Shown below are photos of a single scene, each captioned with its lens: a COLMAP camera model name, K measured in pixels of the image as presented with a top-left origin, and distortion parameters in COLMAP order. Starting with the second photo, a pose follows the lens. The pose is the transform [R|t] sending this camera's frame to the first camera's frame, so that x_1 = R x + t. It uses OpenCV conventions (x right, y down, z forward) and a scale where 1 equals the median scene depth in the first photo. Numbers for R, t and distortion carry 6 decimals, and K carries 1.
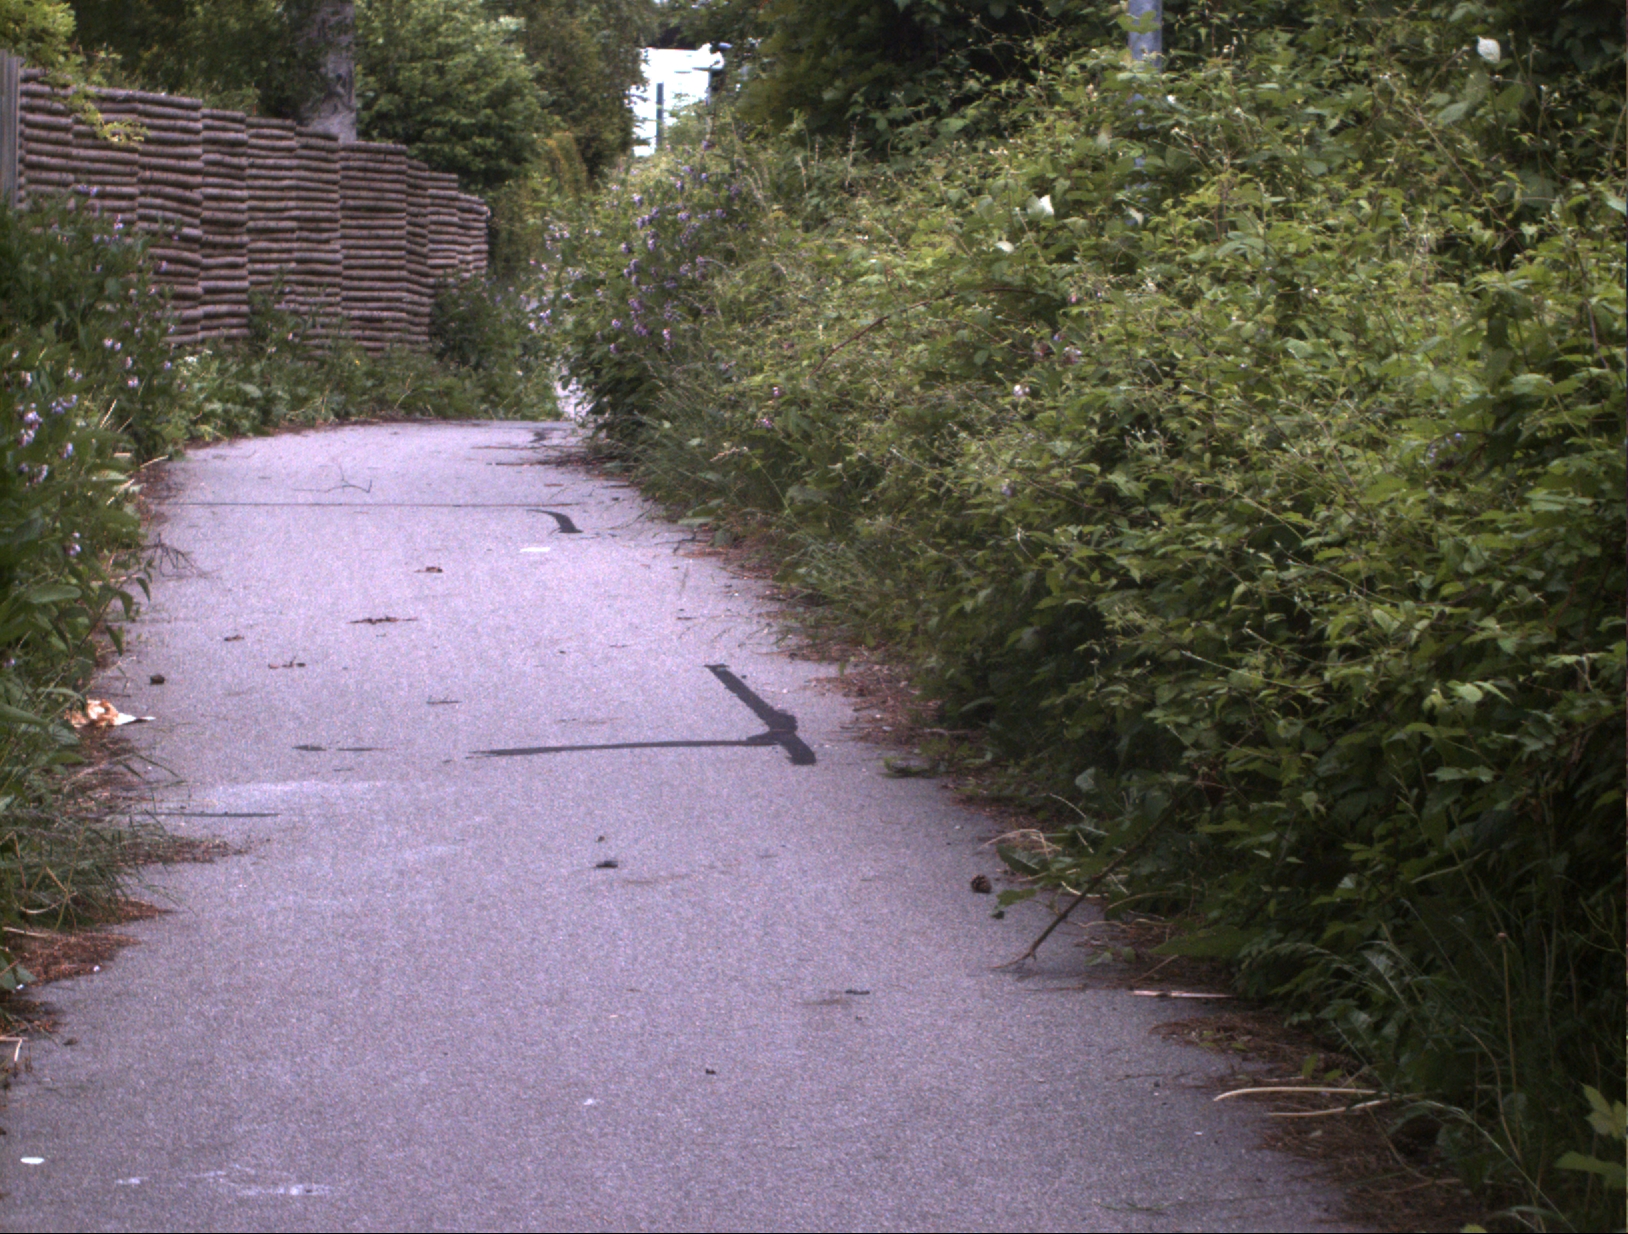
lens RADIAL K [[5797.6, 0, 815.8], [0, 5797.6, 614.3], [0, 0, 1]] dist [-0.300945, 0.000000]
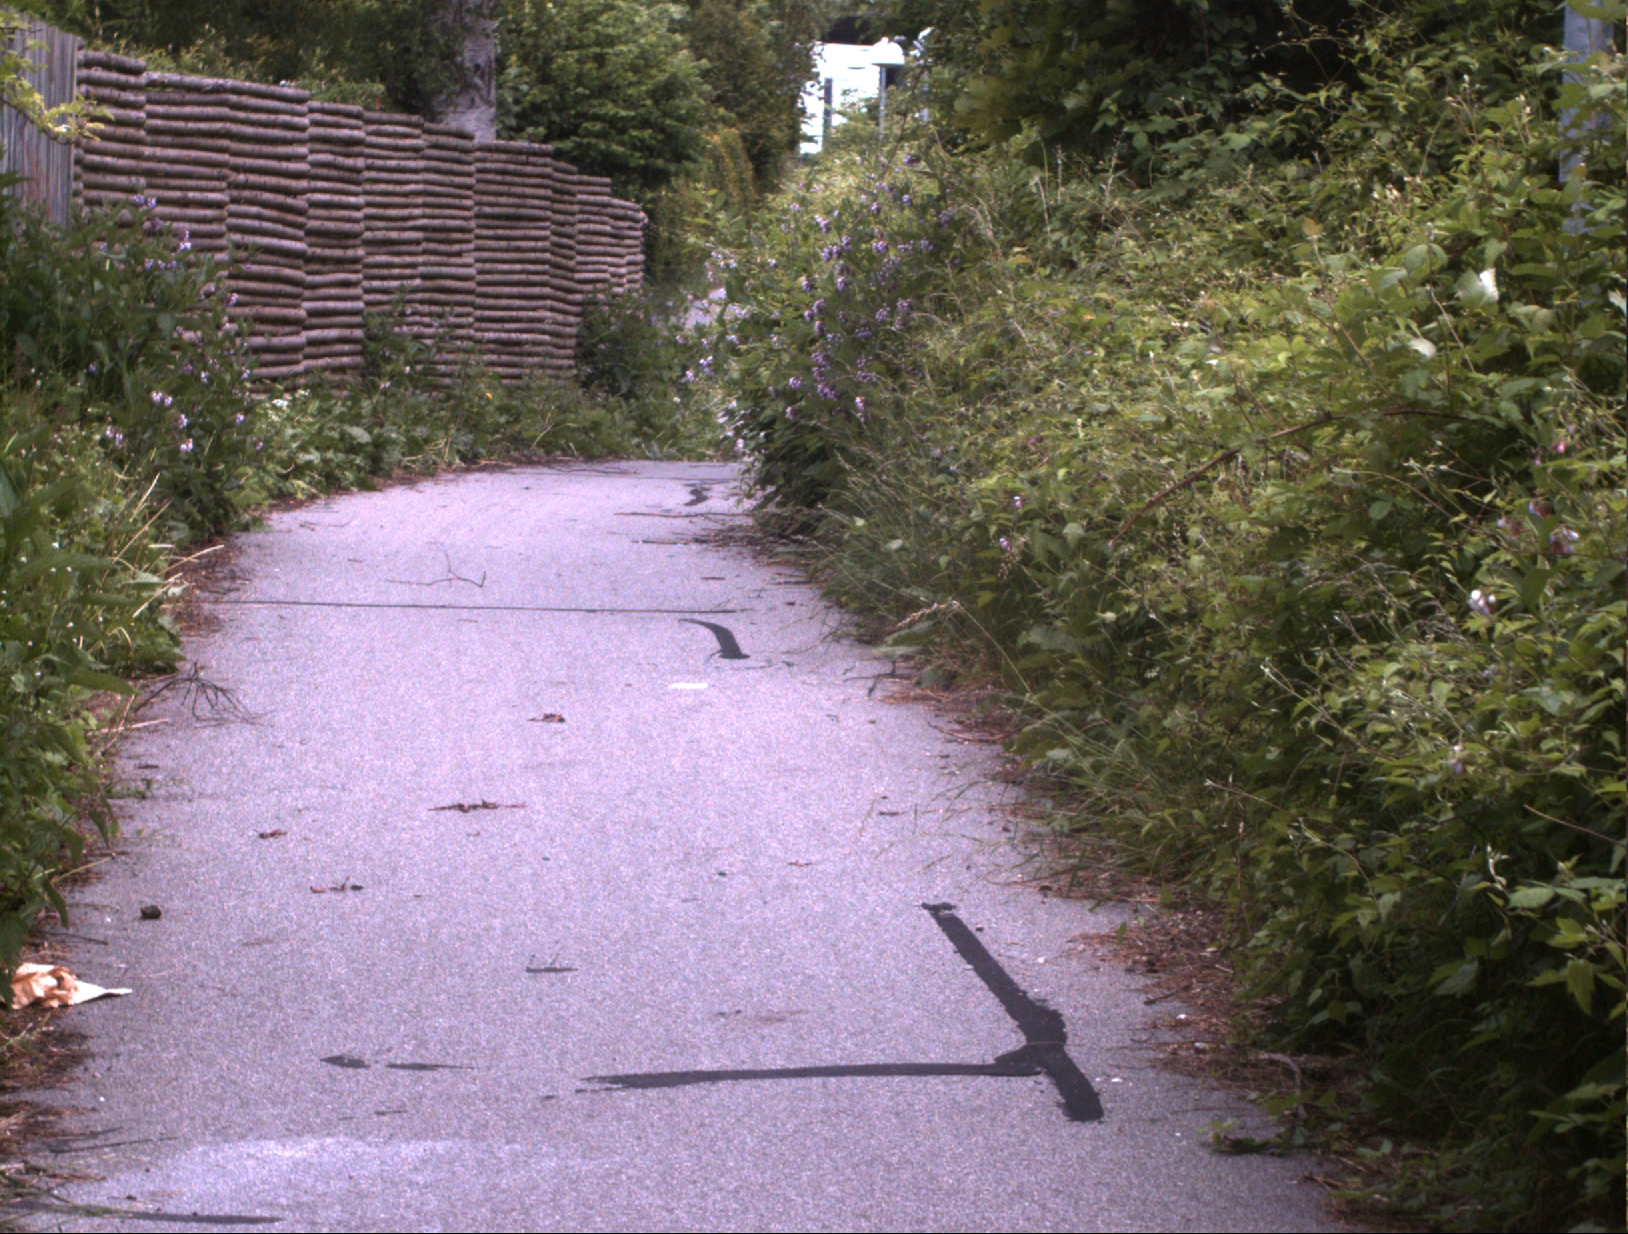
lens RADIAL K [[5797.6, 0, 811.8], [0, 5797.6, 619.5], [0, 0, 1]] dist [-0.300945, 0.000000]
pose [[0.999471, 0.017237, -0.027587, -0.009279], [-0.017194, 0.999851, 0.001787, -0.018381], [0.027614, -0.001312, 0.999618, 0.196464]]
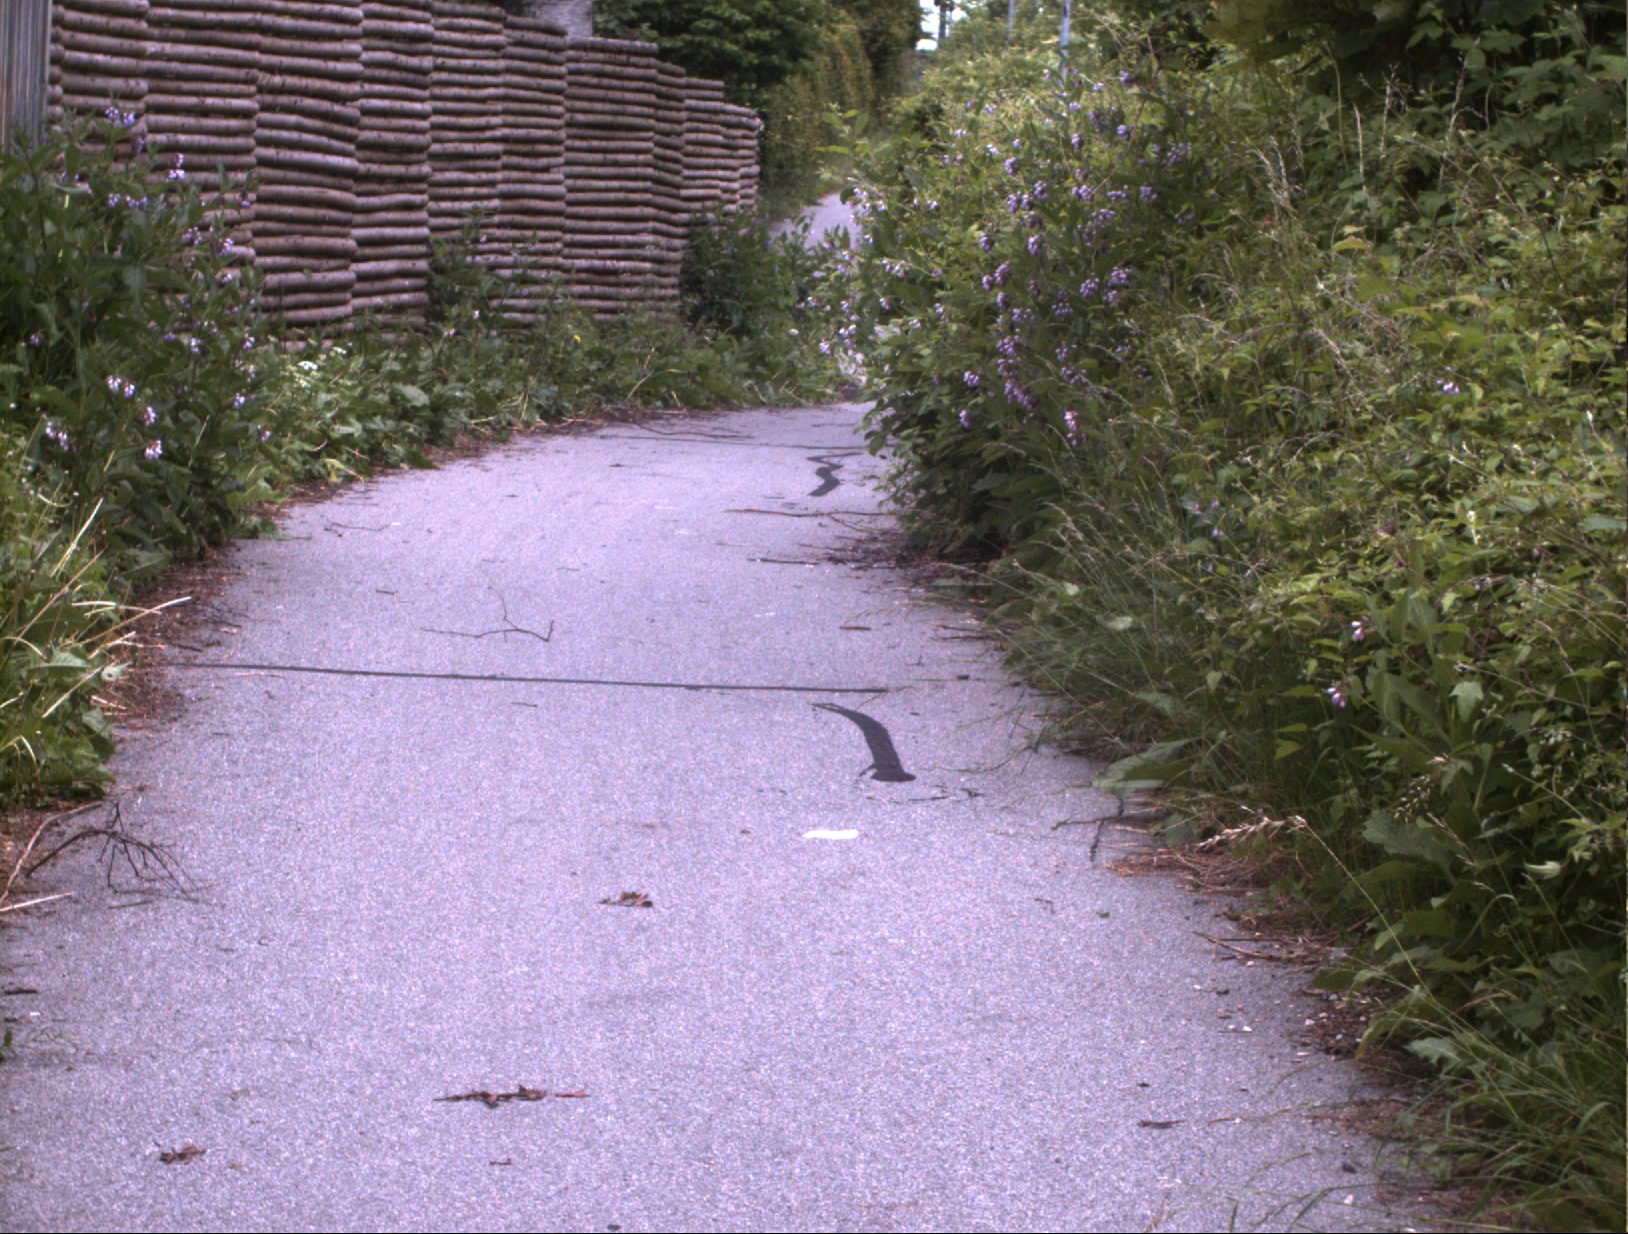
lens RADIAL K [[5797.6, 0, 814.0], [0, 5797.6, 616.2], [0, 0, 1]] dist [-0.300945, 0.000000]
pose [[0.998430, 0.034336, -0.044265, -0.022813], [-0.033484, 0.999242, 0.019860, -0.035706], [0.044913, -0.018347, 0.998822, 0.393742]]
